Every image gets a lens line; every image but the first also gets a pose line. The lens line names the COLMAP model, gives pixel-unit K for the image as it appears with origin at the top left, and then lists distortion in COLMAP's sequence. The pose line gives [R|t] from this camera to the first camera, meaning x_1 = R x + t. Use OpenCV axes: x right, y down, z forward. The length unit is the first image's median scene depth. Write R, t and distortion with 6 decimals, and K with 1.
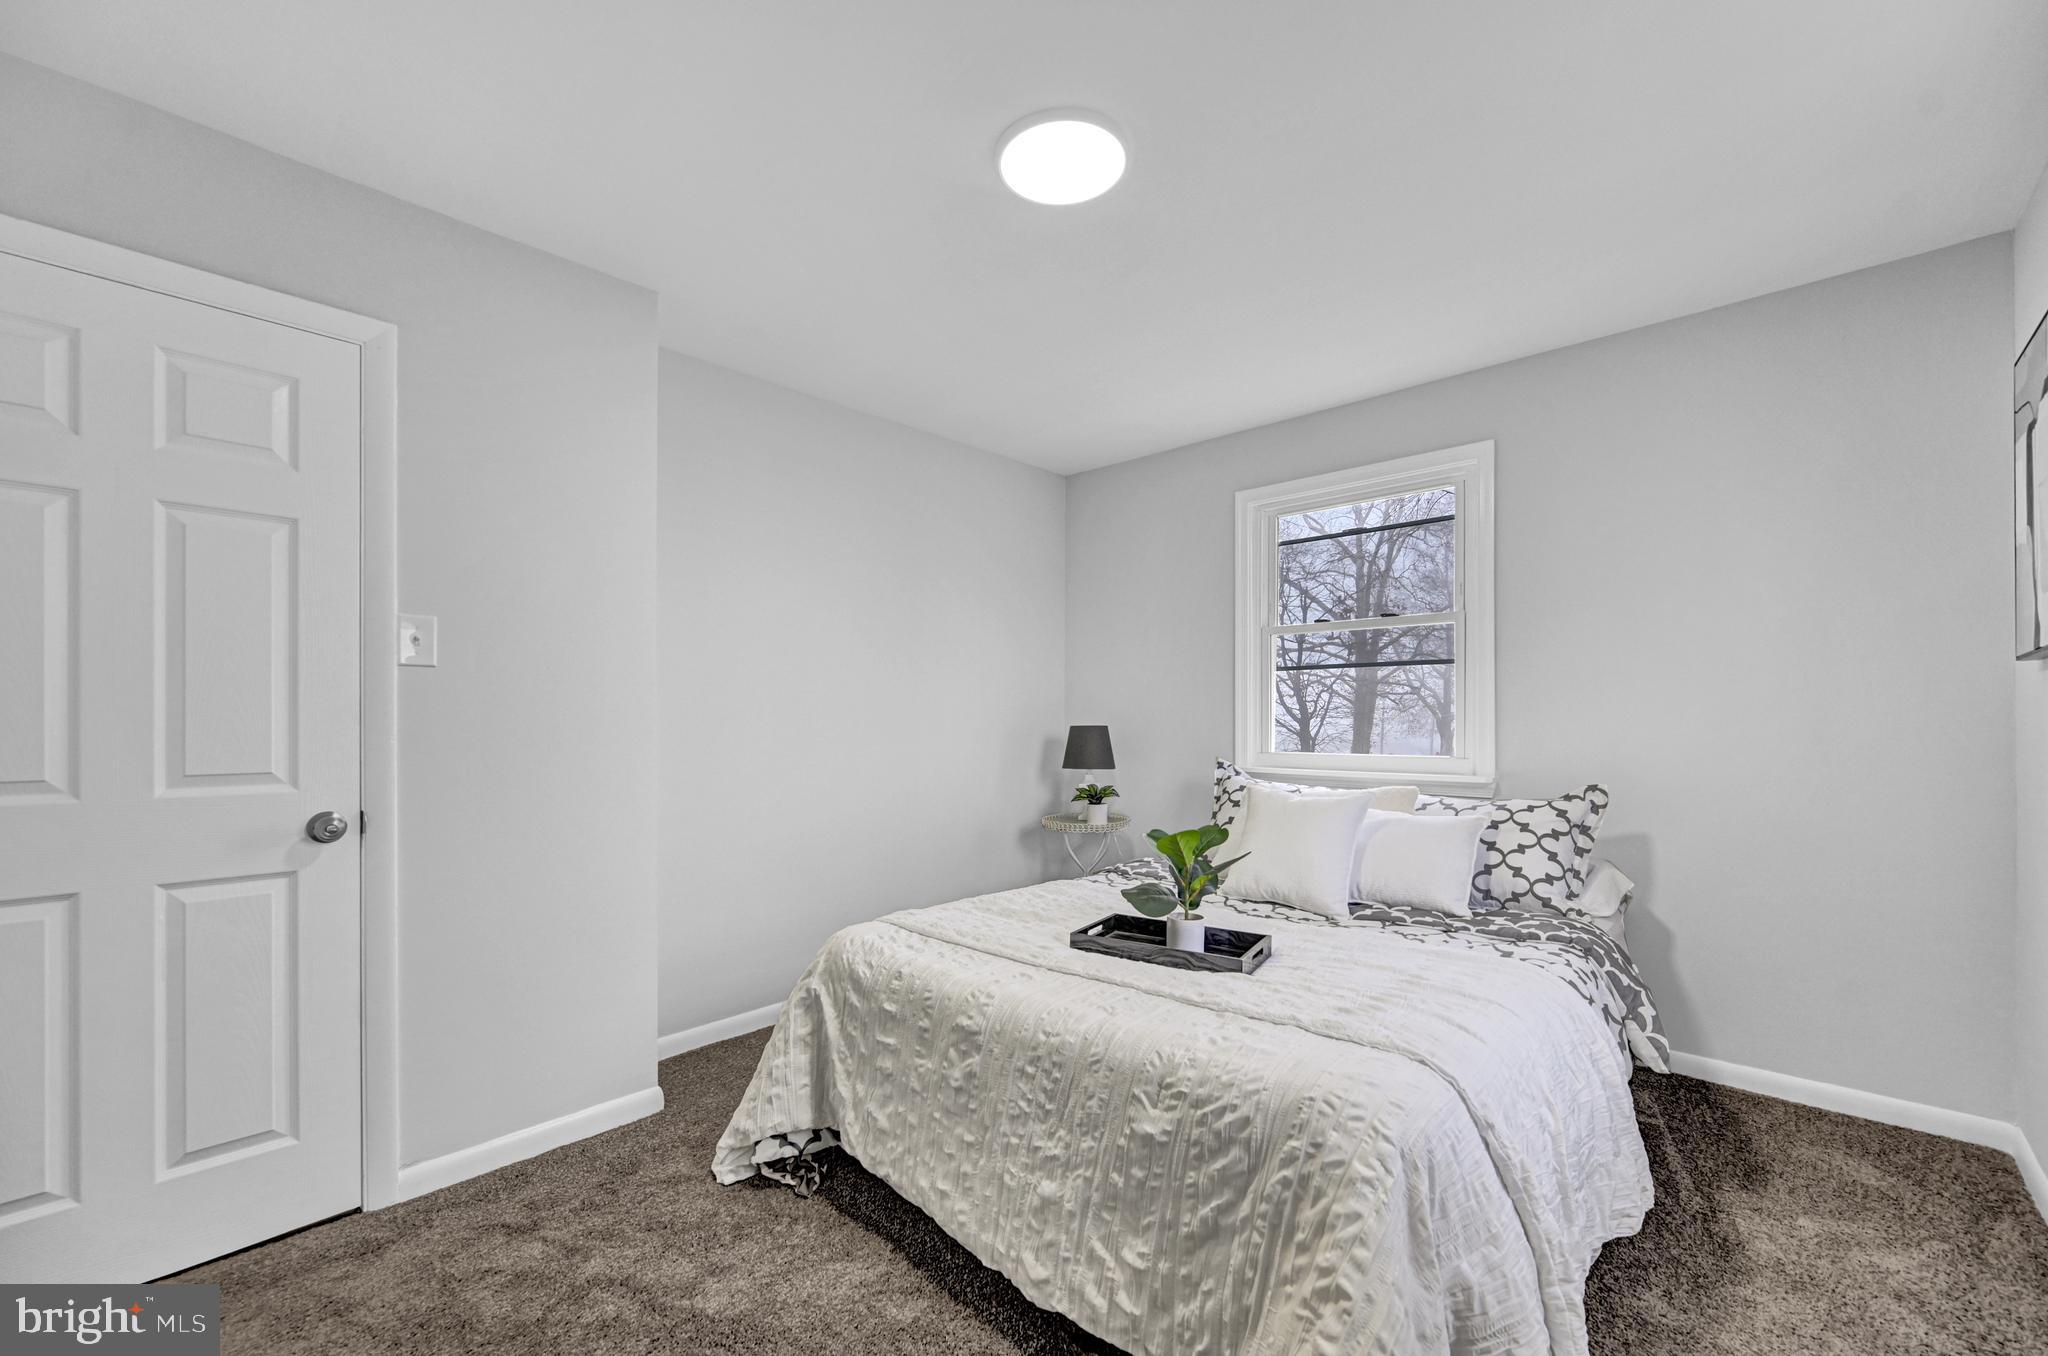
lens RADIAL K [[833.3, 0, 1024.5], [0, 833.3, 720.7], [0, 0, 1]] dist [-0.000945, 0.000346]
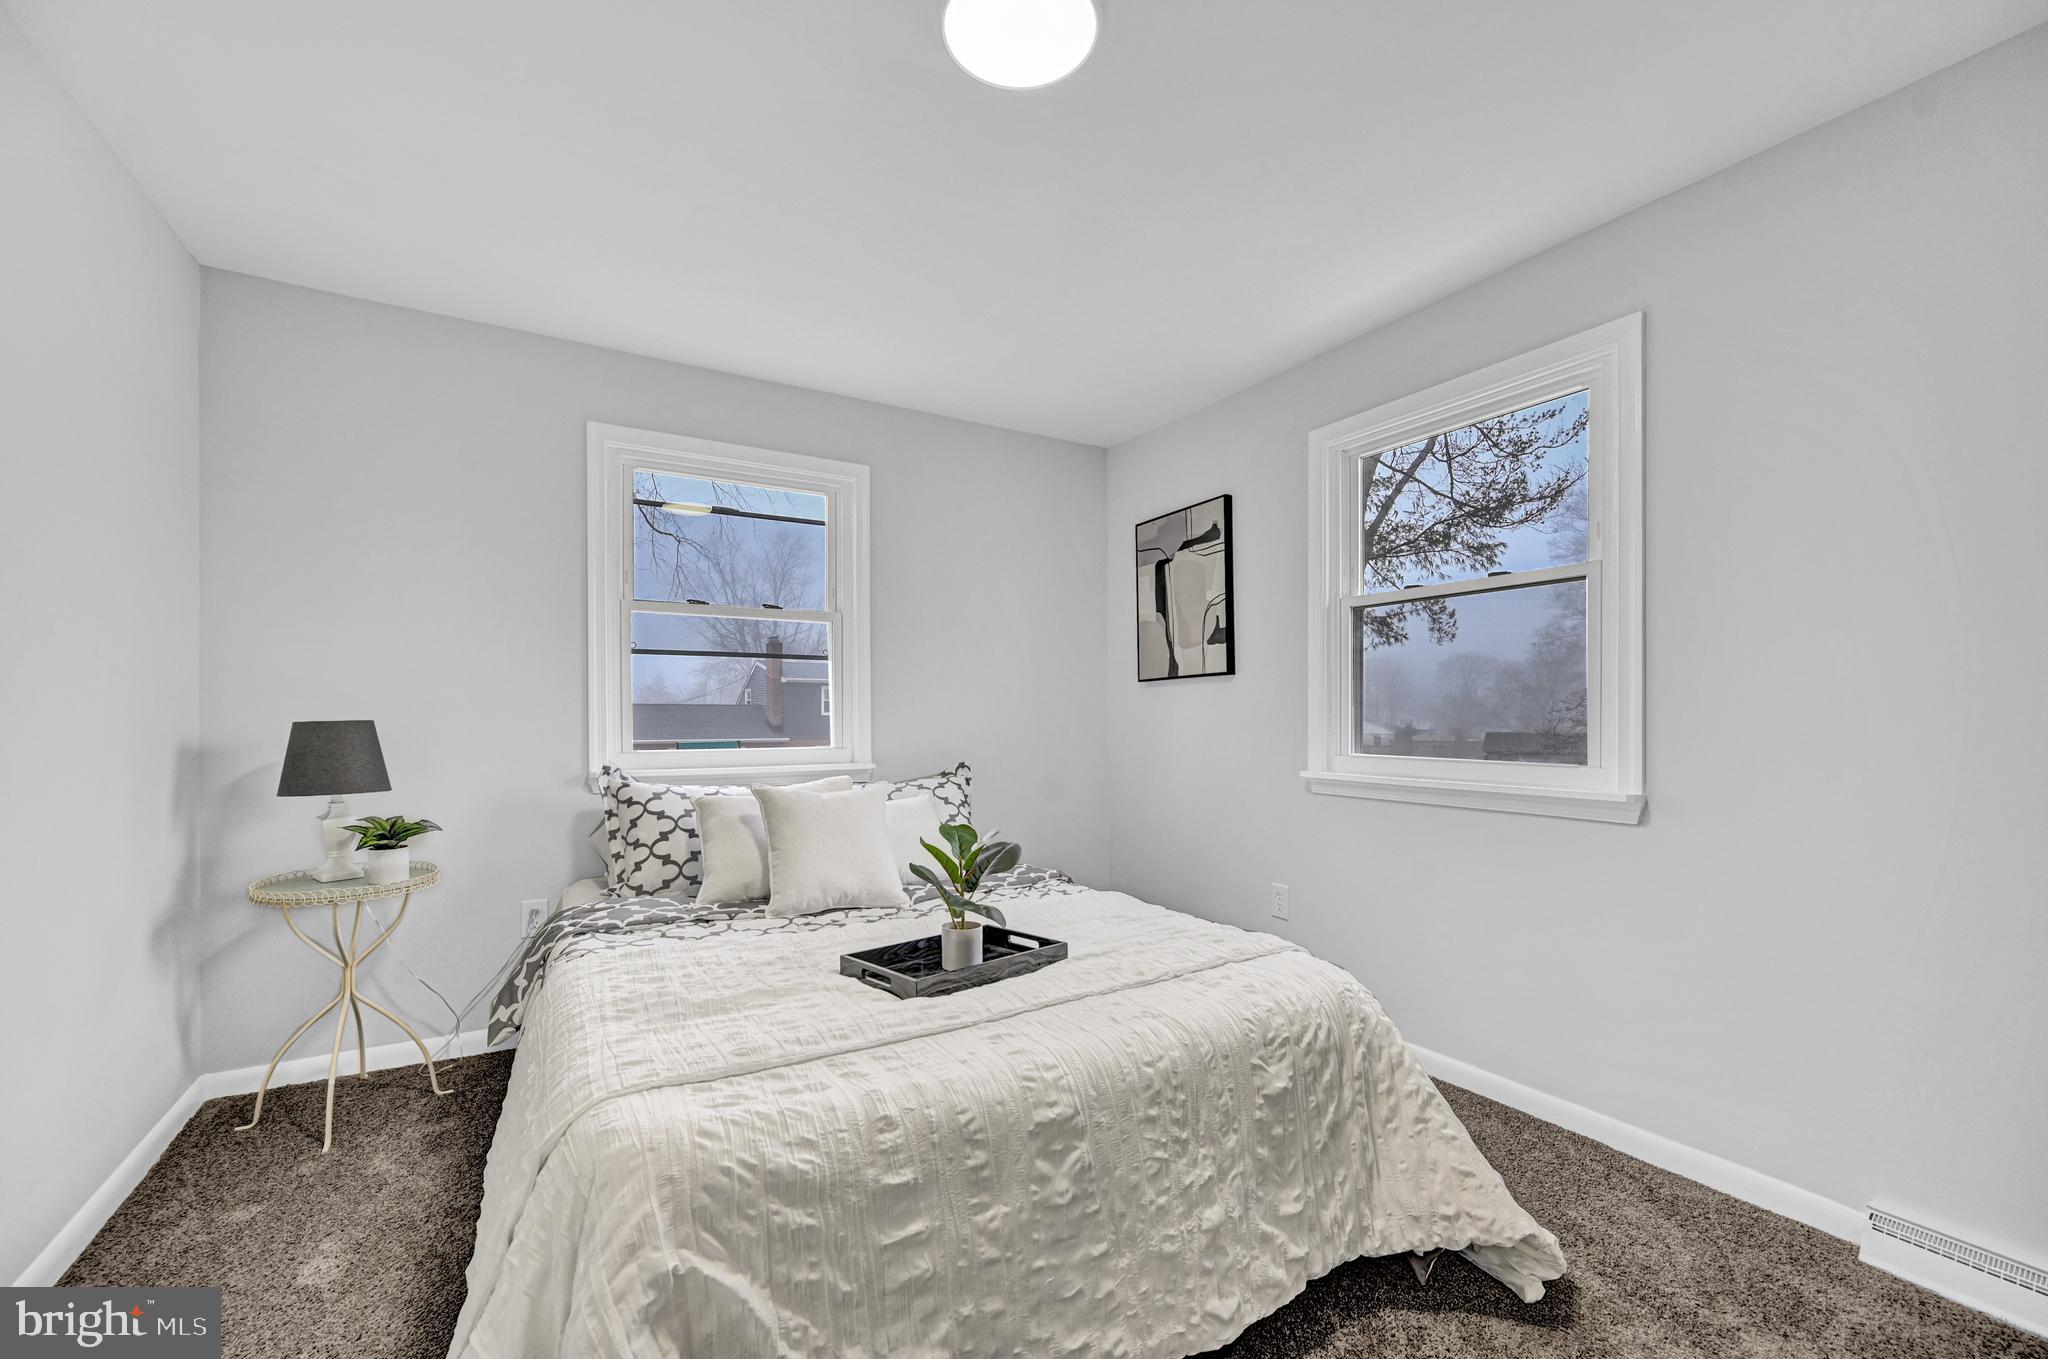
lens RADIAL K [[833.3, 0, 1008.4], [0, 833.3, 712.8], [0, 0, 1]] dist [-0.000945, 0.000346]
pose [[0.286546, 0.002197, 0.958064, -0.806207], [0.002215, 0.999993, -0.002955, 0.005052], [-0.958064, 0.002969, 0.286539, 0.830232]]
